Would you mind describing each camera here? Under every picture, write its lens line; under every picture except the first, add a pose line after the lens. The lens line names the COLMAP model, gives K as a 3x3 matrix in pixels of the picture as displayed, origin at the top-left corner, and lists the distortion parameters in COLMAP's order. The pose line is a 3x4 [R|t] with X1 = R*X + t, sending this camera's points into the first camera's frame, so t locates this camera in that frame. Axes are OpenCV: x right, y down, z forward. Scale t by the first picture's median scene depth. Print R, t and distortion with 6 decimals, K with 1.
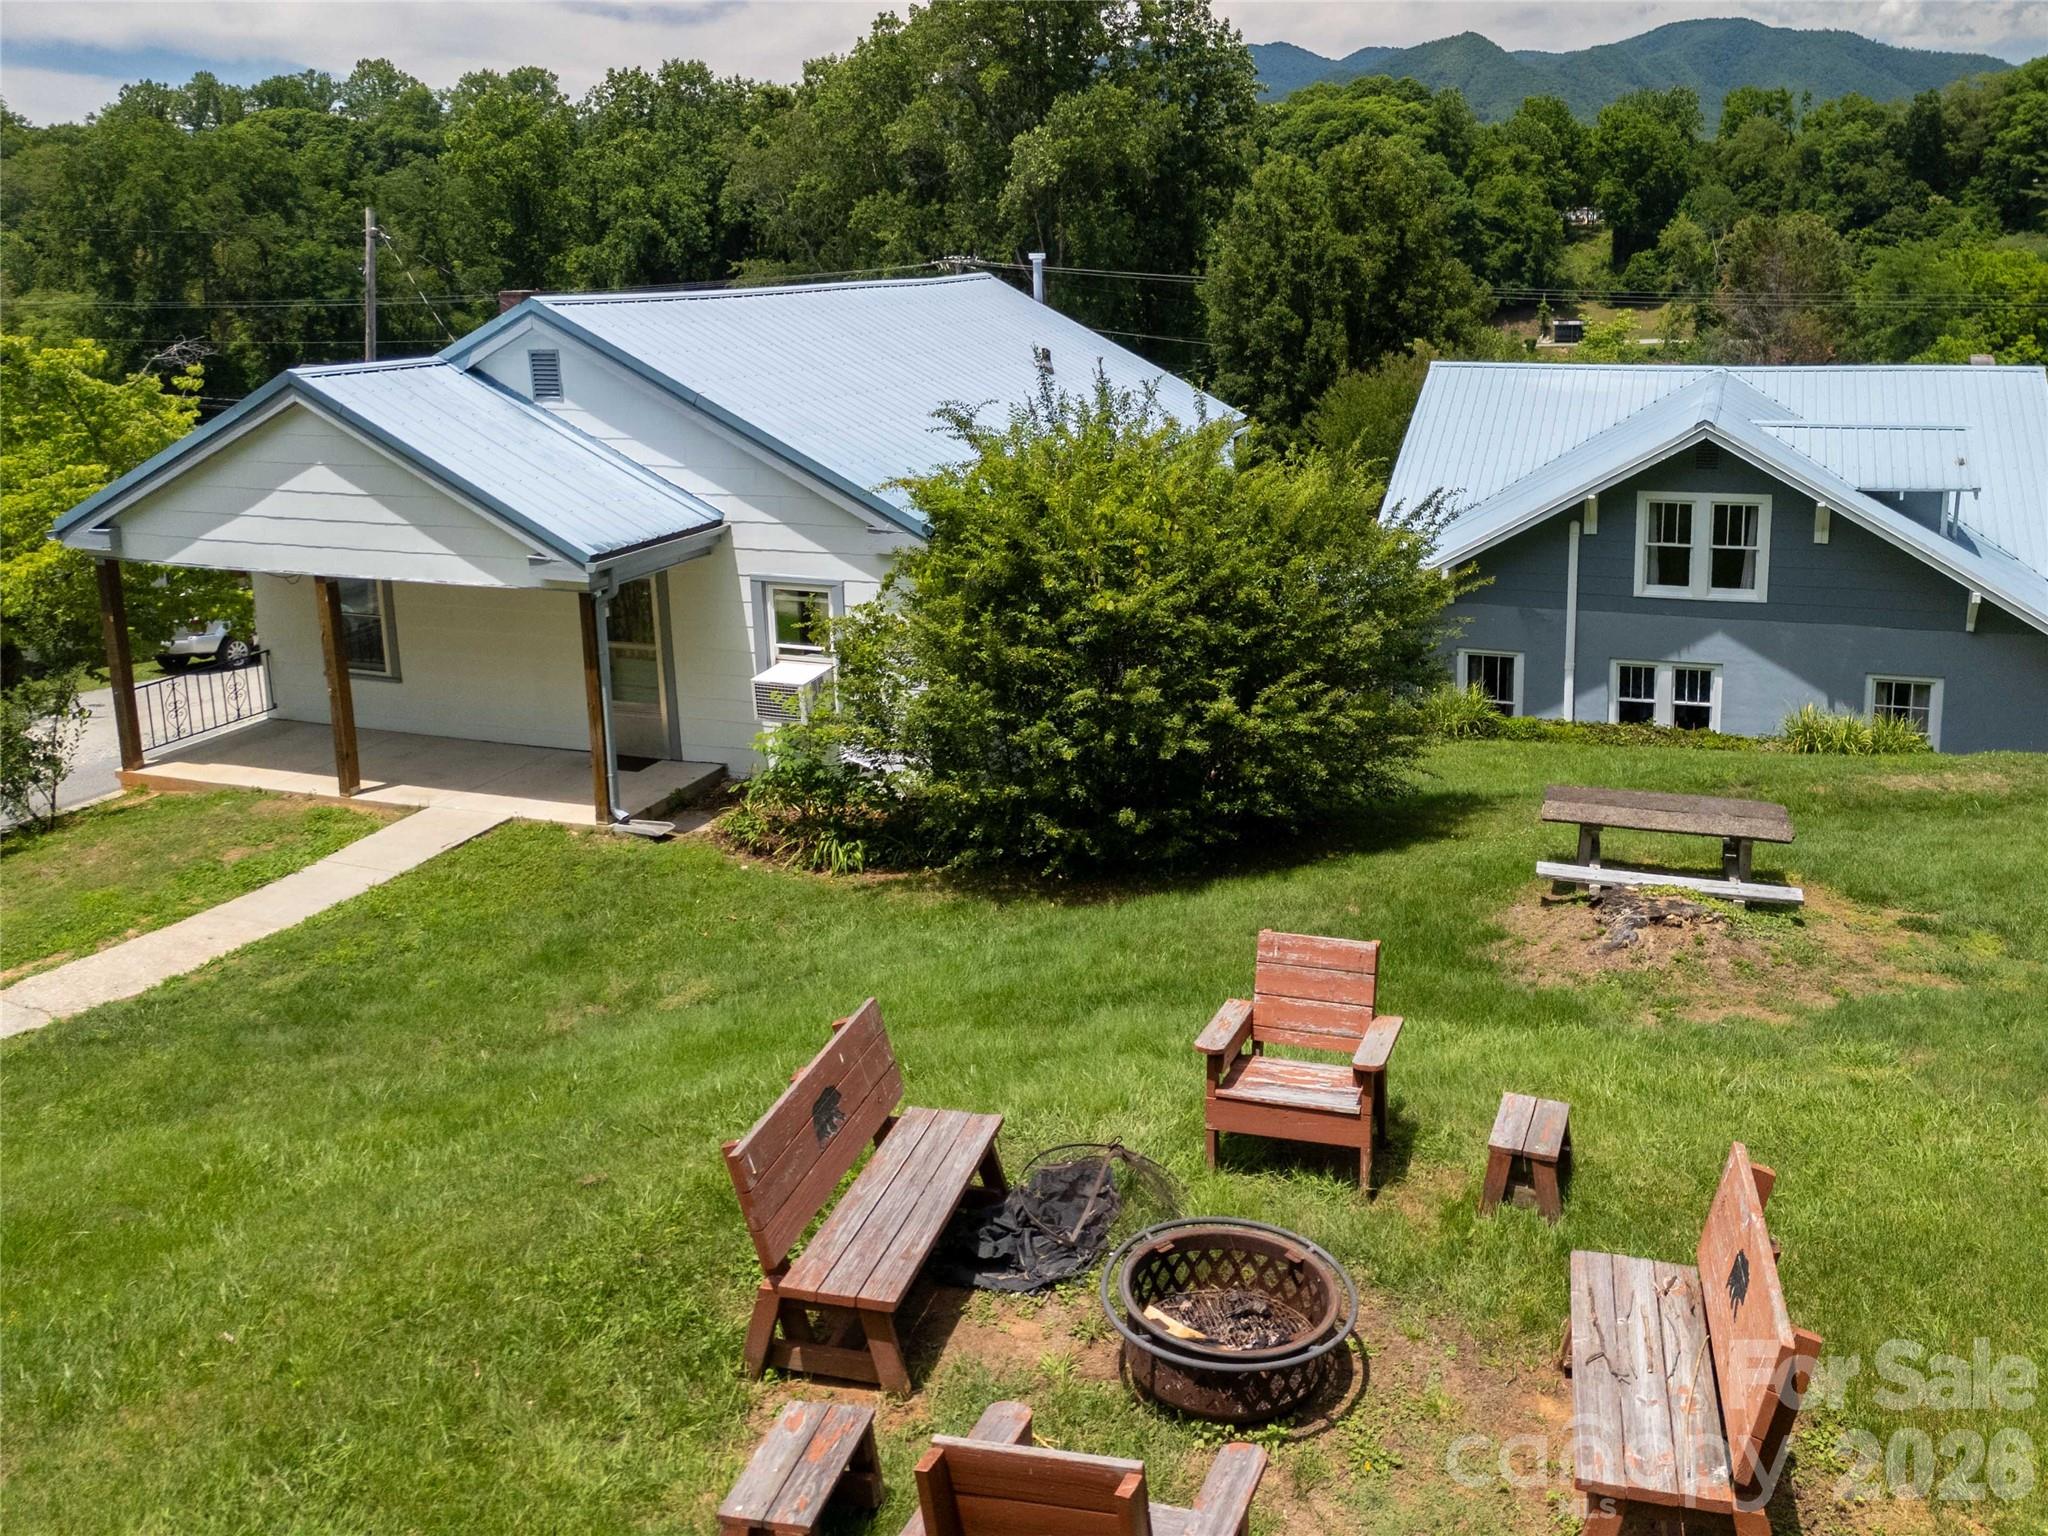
lens RADIAL K [[1528.3, 0, 1028.6], [0, 1528.3, 593.0], [0, 0, 1]] dist [0.084328, -0.110339]
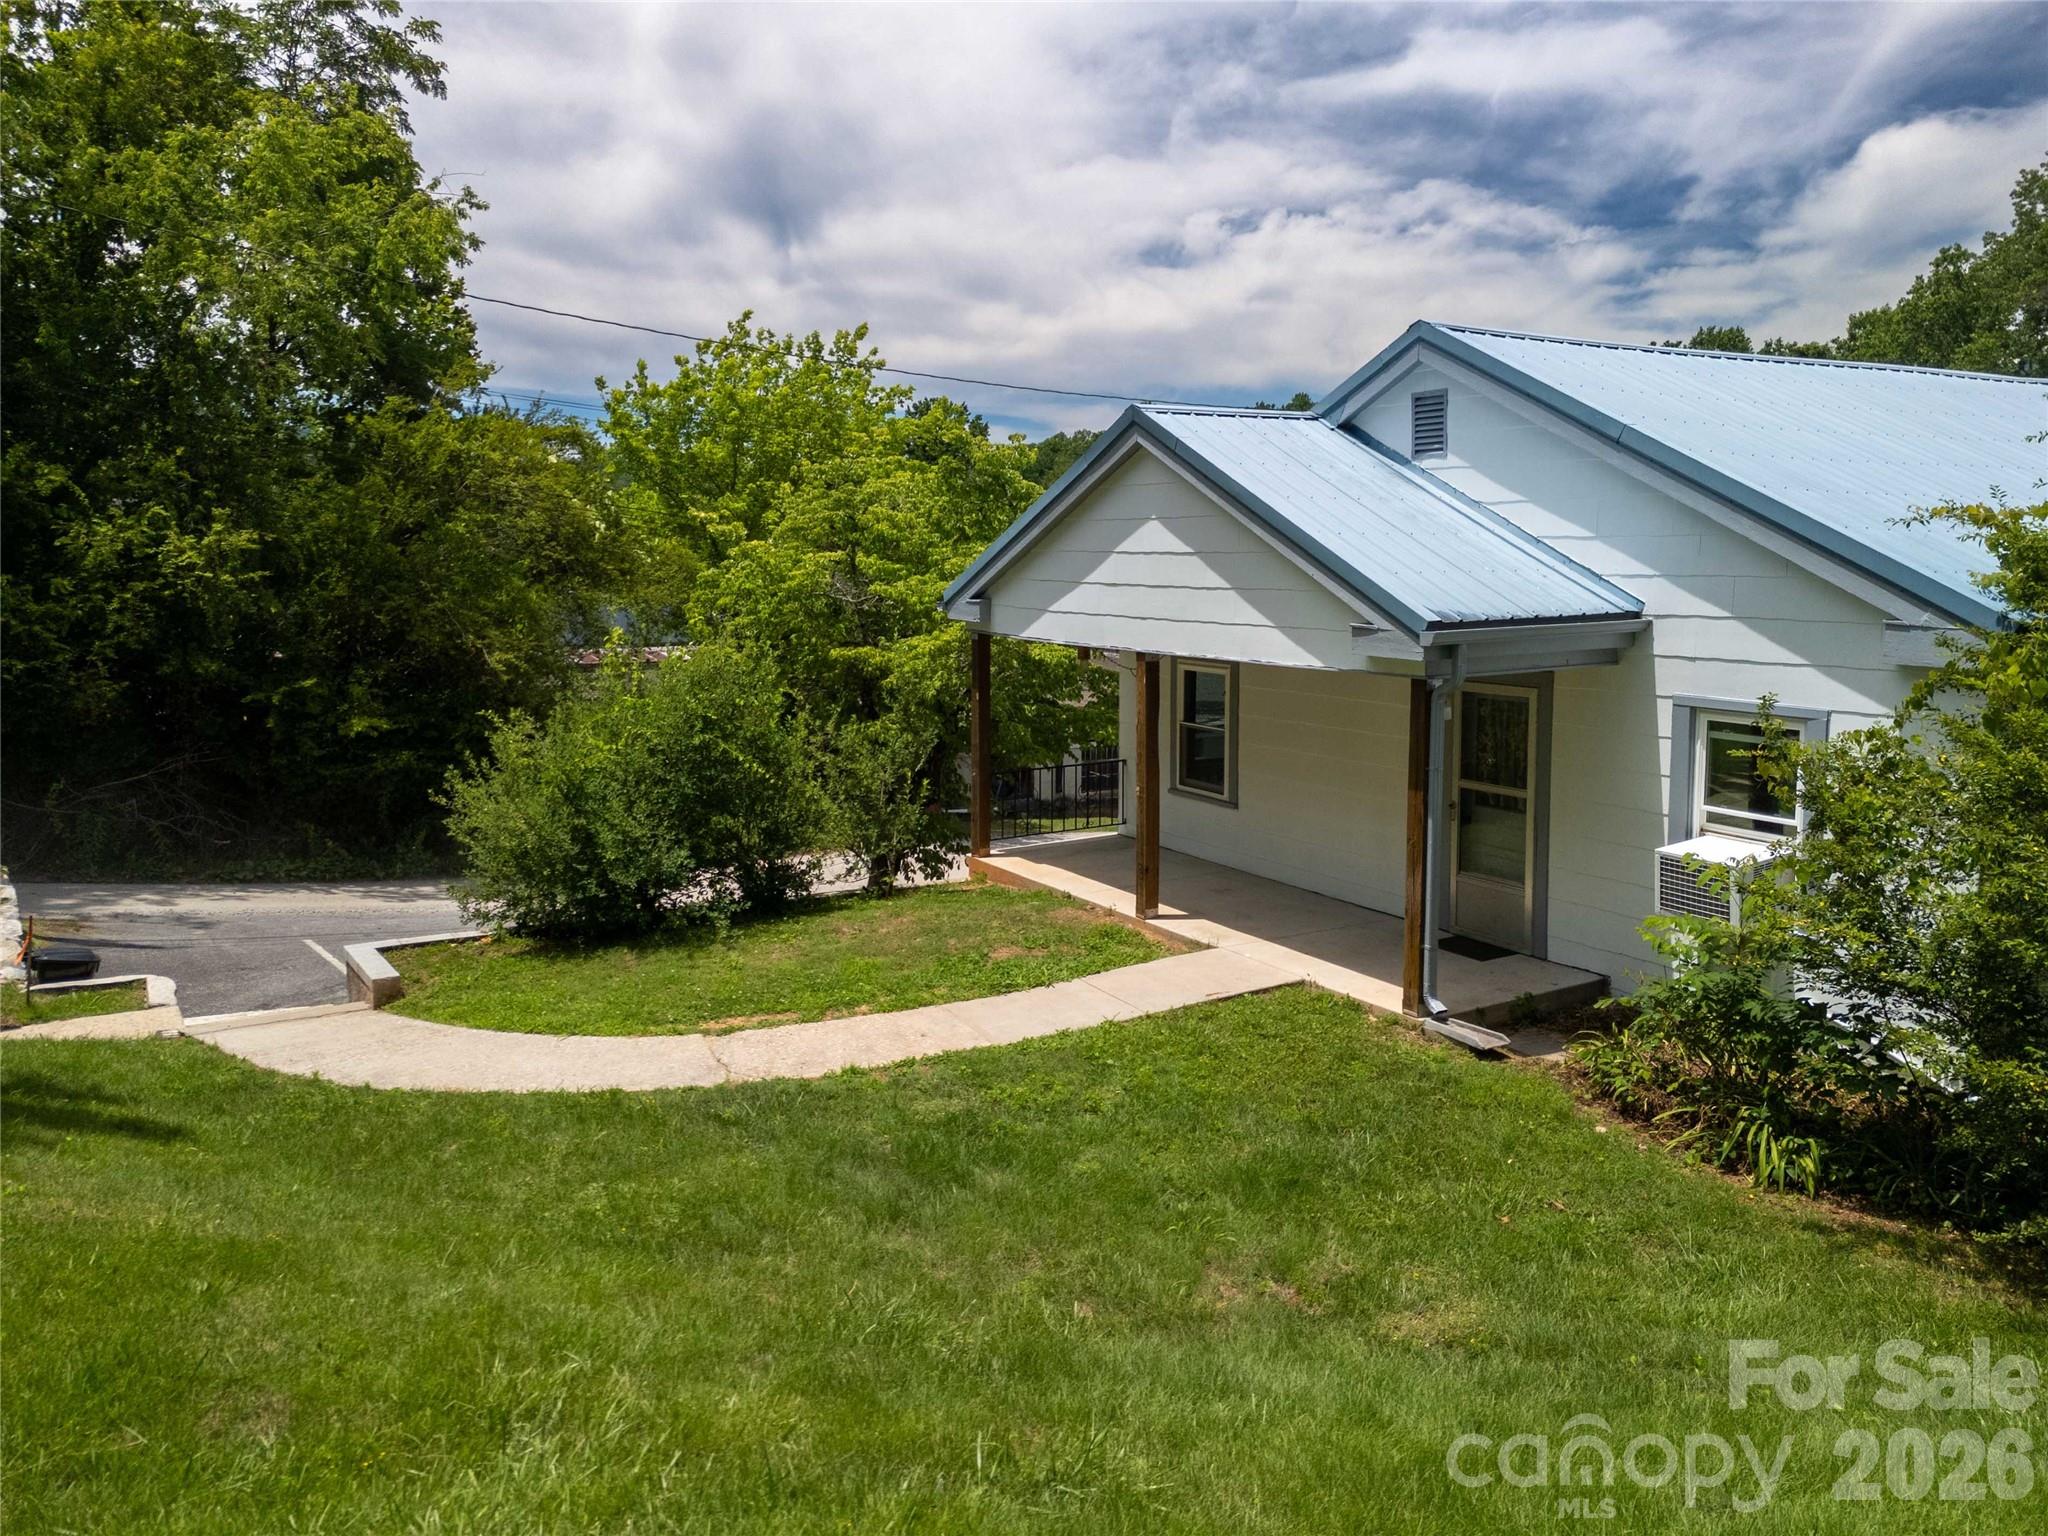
lens RADIAL K [[1394.2, 0, 1059.4], [0, 1394.2, 692.3], [0, 0, 1]] dist [0.023466, -0.000448]
pose [[0.804632, 0.087365, -0.587311, -0.040748], [-0.150031, 0.986935, -0.058736, 0.066351], [0.574507, 0.135376, 0.807227, 0.370569]]
